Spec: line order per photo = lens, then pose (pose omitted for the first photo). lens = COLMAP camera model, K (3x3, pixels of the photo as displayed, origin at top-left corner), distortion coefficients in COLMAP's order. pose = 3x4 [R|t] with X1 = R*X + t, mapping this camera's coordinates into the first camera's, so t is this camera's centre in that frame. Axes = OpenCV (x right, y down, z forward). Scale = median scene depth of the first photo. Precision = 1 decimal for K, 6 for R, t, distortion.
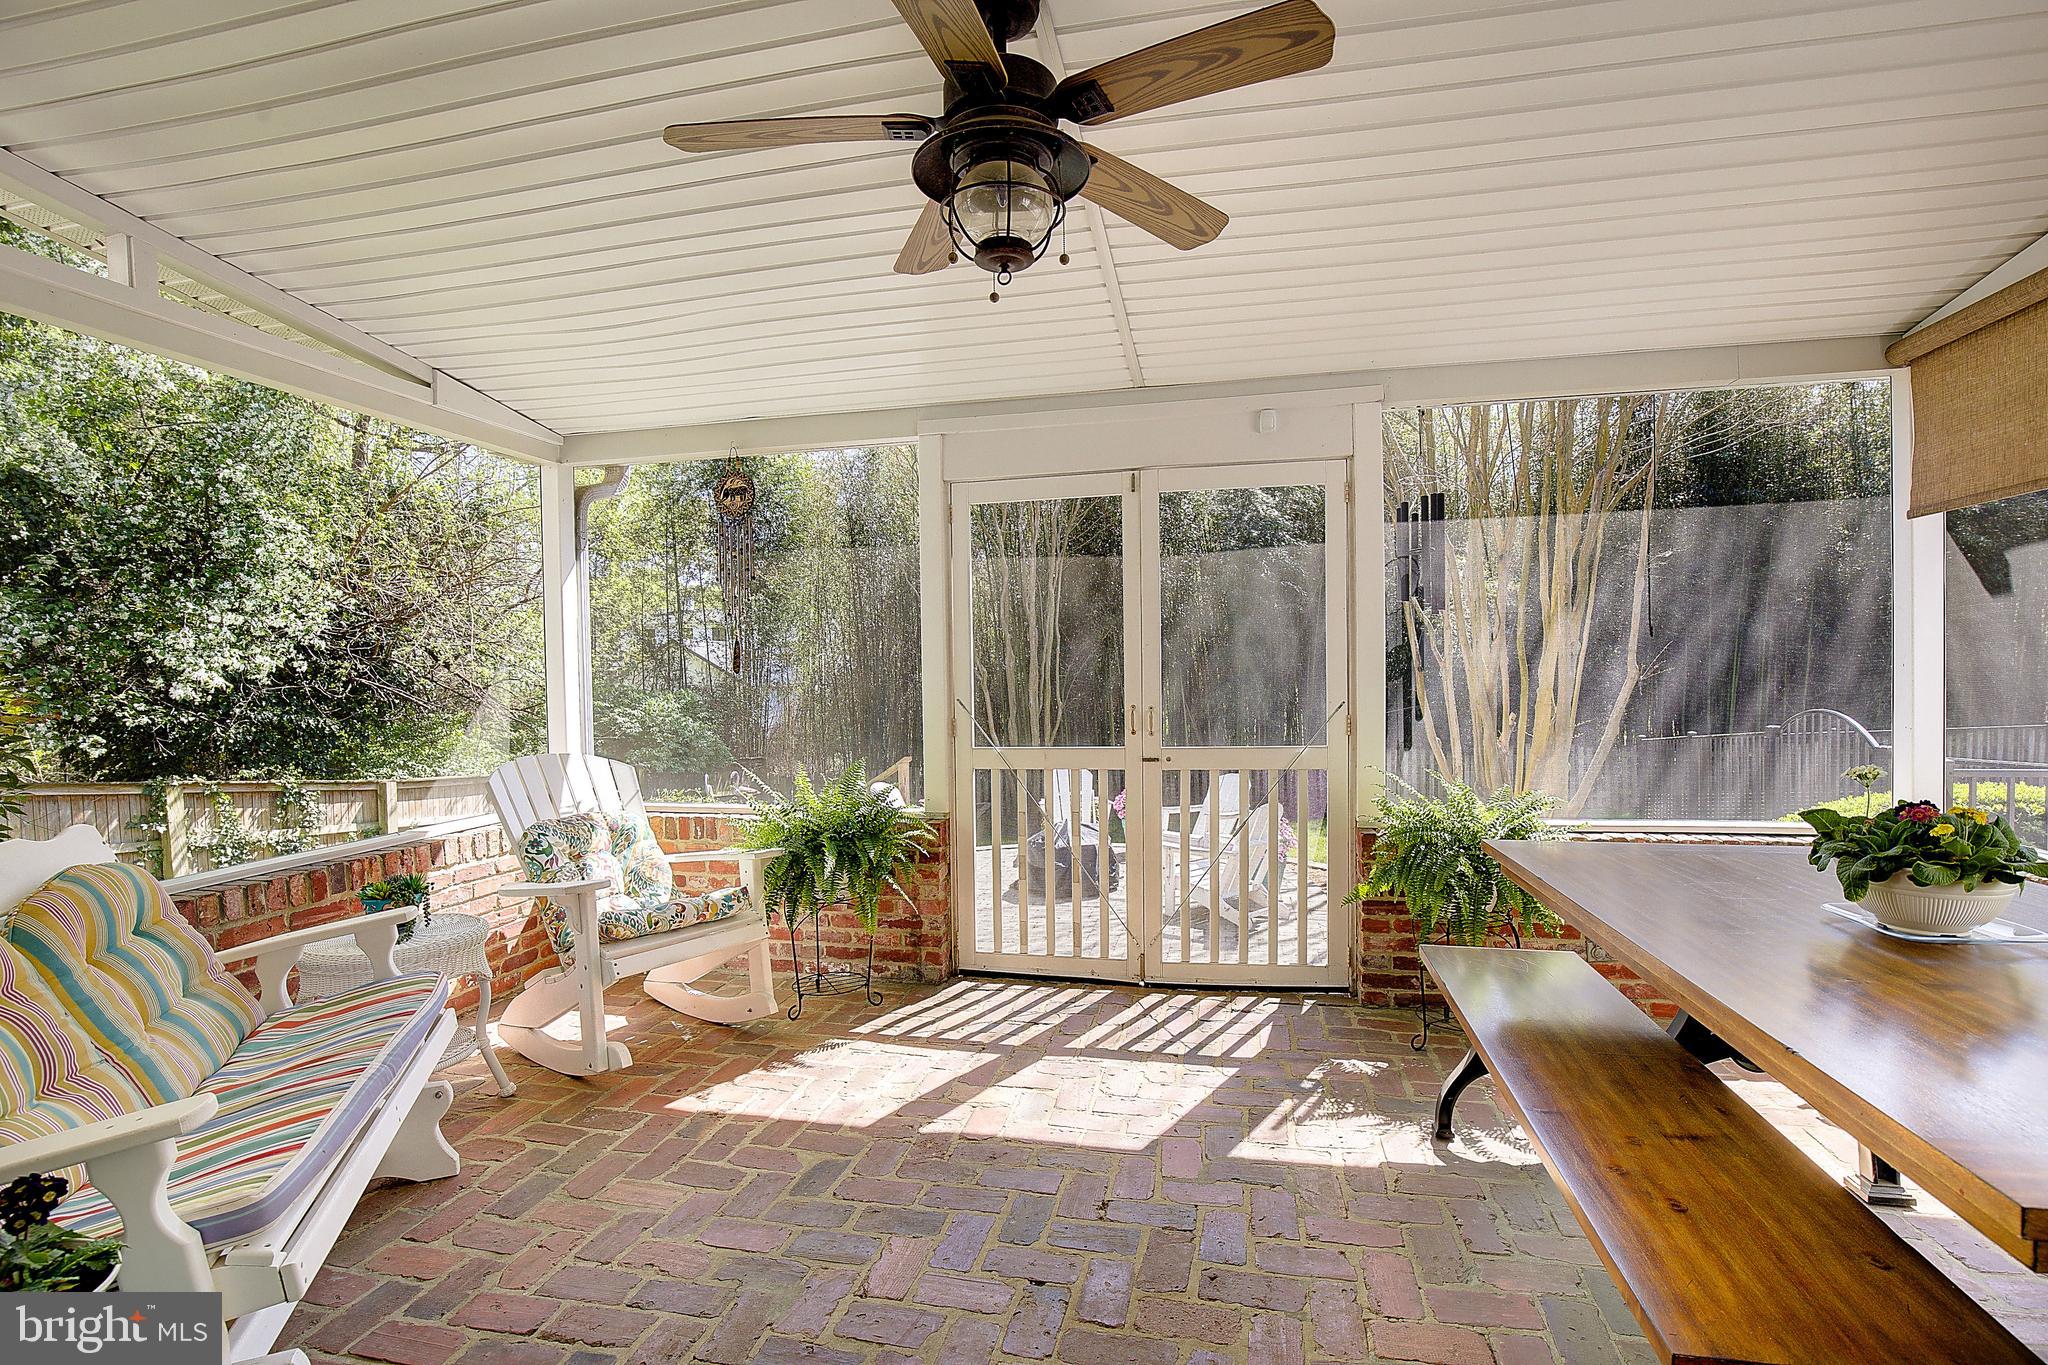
lens RADIAL K [[939.3, 0, 1045.5], [0, 939.3, 679.1], [0, 0, 1]] dist [-0.016461, 0.000119]
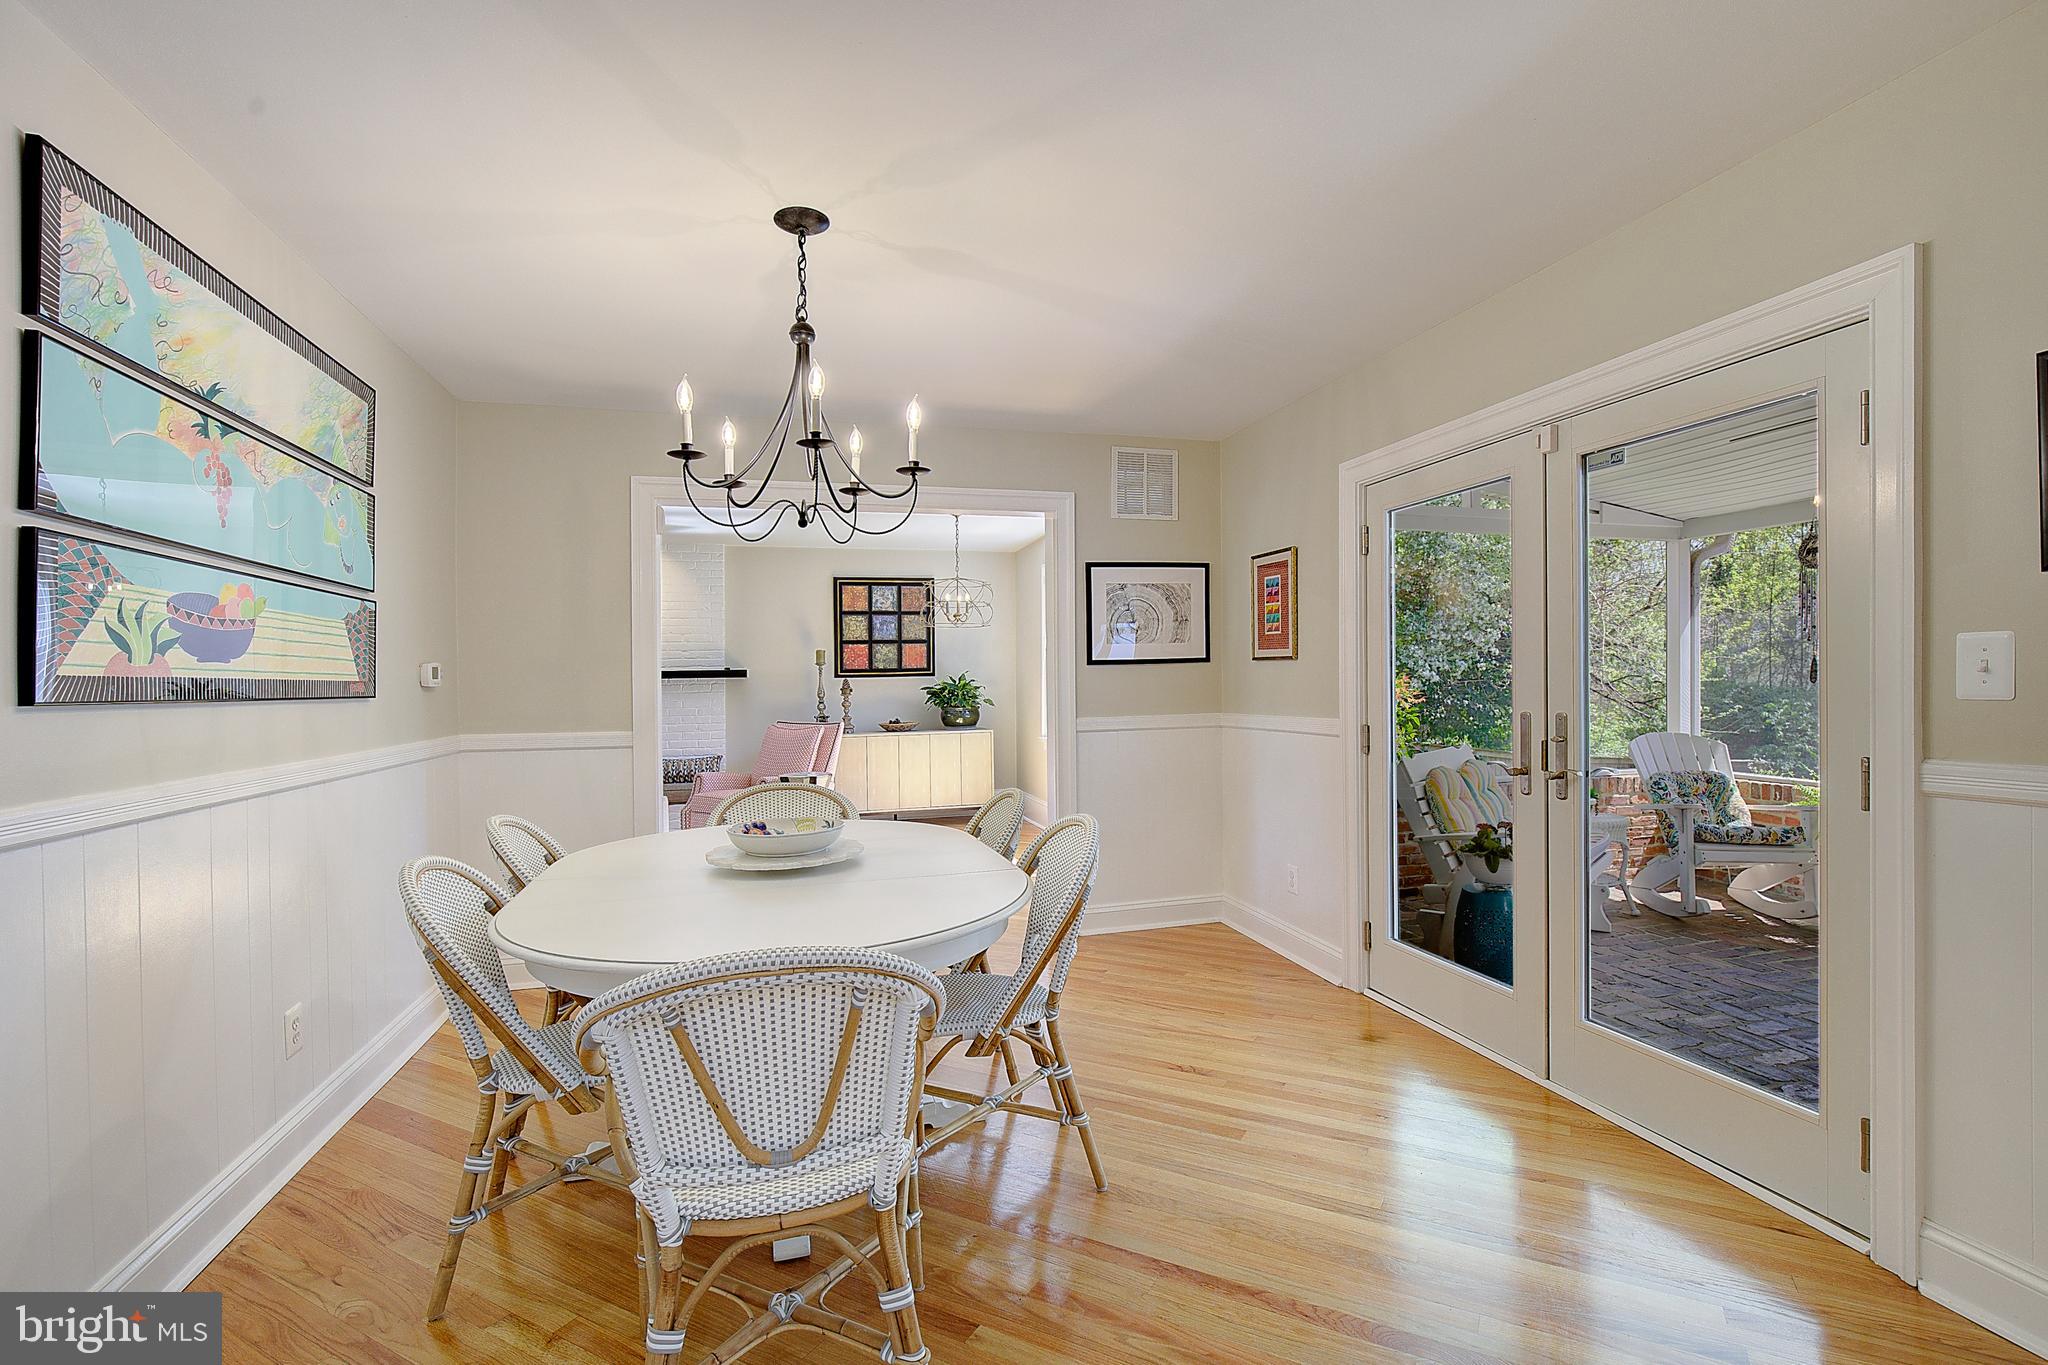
lens RADIAL K [[939.3, 0, 1045.5], [0, 939.3, 679.1], [0, 0, 1]] dist [-0.016461, 0.000119]
pose [[0.468203, 0.017640, -0.883445, 0.325340], [-0.014368, 0.999821, 0.012349, -0.012643], [0.883504, 0.006911, 0.468372, -0.590969]]
